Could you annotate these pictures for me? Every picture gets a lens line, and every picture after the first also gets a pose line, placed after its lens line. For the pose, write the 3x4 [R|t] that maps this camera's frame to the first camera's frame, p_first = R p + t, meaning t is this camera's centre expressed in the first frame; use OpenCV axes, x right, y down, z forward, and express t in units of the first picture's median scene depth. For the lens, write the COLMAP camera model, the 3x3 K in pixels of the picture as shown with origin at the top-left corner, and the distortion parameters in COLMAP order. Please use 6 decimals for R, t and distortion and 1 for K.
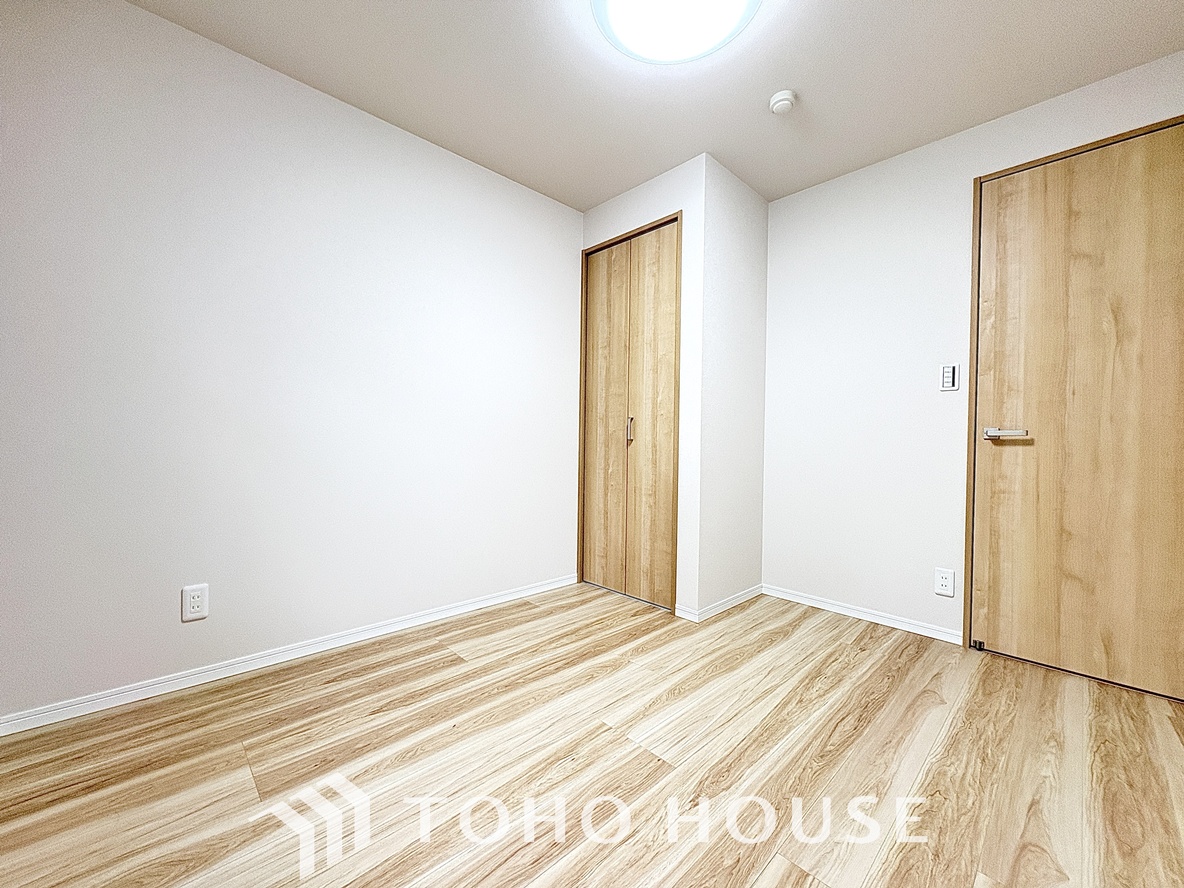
lens RADIAL K [[470.7, 0, 593.3], [0, 470.7, 443.6], [0, 0, 1]] dist [-0.001774, 0.000412]
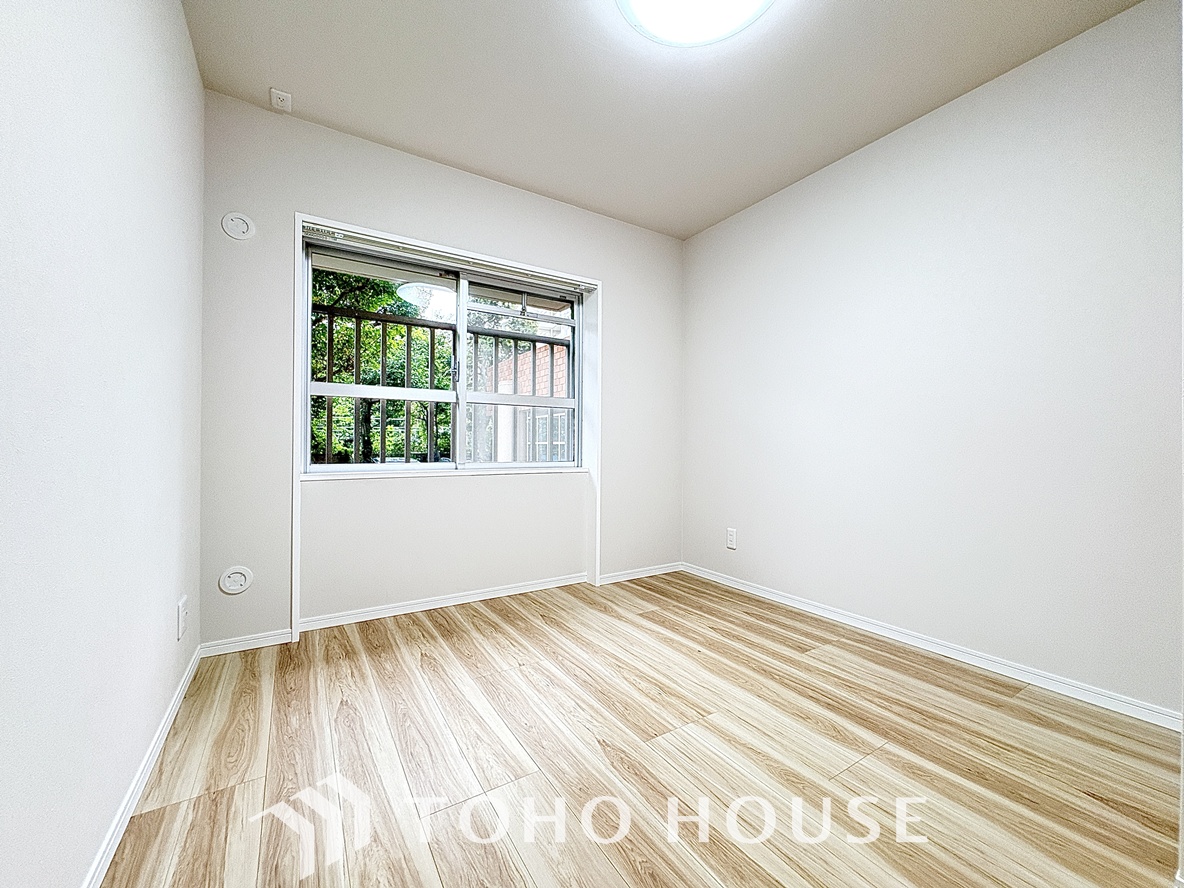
lens RADIAL K [[470.7, 0, 588.7], [0, 470.7, 447.2], [0, 0, 1]] dist [-0.001774, 0.000412]
pose [[-0.208825, -0.015044, -0.977837, 0.916563], [-0.016769, 0.999790, -0.011801, 0.028138], [0.977809, 0.013933, -0.209034, 0.798988]]
